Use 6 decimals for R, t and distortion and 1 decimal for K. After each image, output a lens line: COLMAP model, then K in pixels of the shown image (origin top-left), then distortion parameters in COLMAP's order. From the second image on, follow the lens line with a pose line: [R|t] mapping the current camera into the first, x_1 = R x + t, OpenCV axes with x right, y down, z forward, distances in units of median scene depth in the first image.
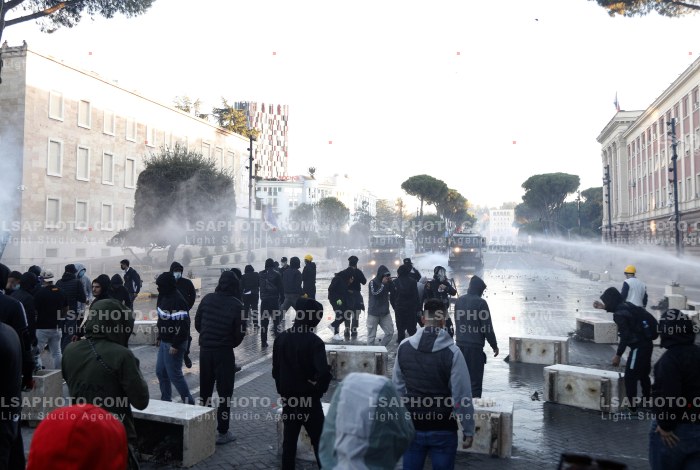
lens RADIAL K [[658.7, 0, 323.7], [0, 658.7, 209.8], [0, 0, 1]] dist [-0.048305, 0.087582]
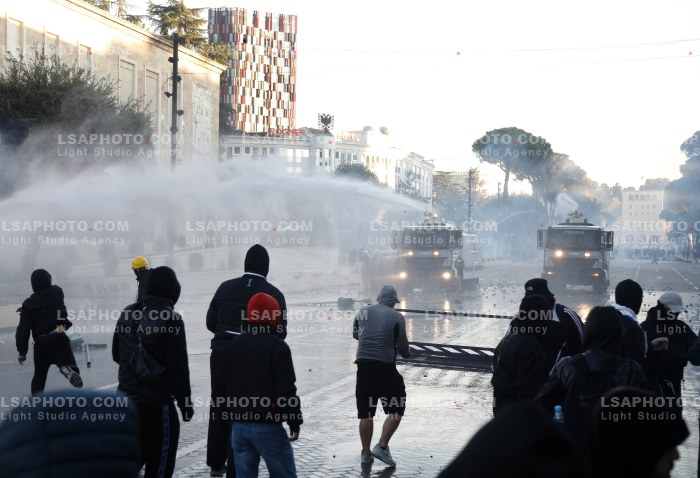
lens RADIAL K [[1037.2, 0, 350.0], [0, 1037.2, 239.0], [0, 0, 1]] dist [0.174959, 0.128004]
pose [[0.999893, 0.013431, -0.005742, 0.016071], [-0.013140, 0.998764, 0.047945, 0.004391], [0.006378, -0.047864, 0.998833, 0.063478]]
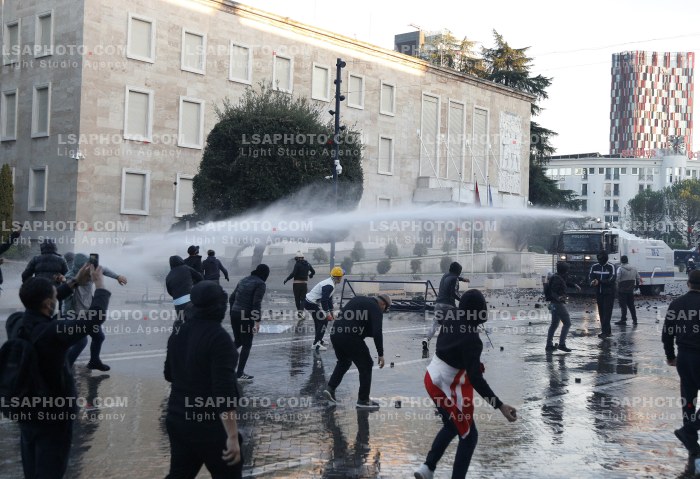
lens RADIAL K [[858.9, 0, 372.0], [0, 858.9, 217.8], [0, 0, 1]] dist [0.059518, 0.000622]
pose [[0.905063, 0.009344, -0.425175, 0.107472], [-0.003871, 0.999898, 0.013736, 0.009073], [0.425260, -0.010786, 0.905007, 0.129671]]
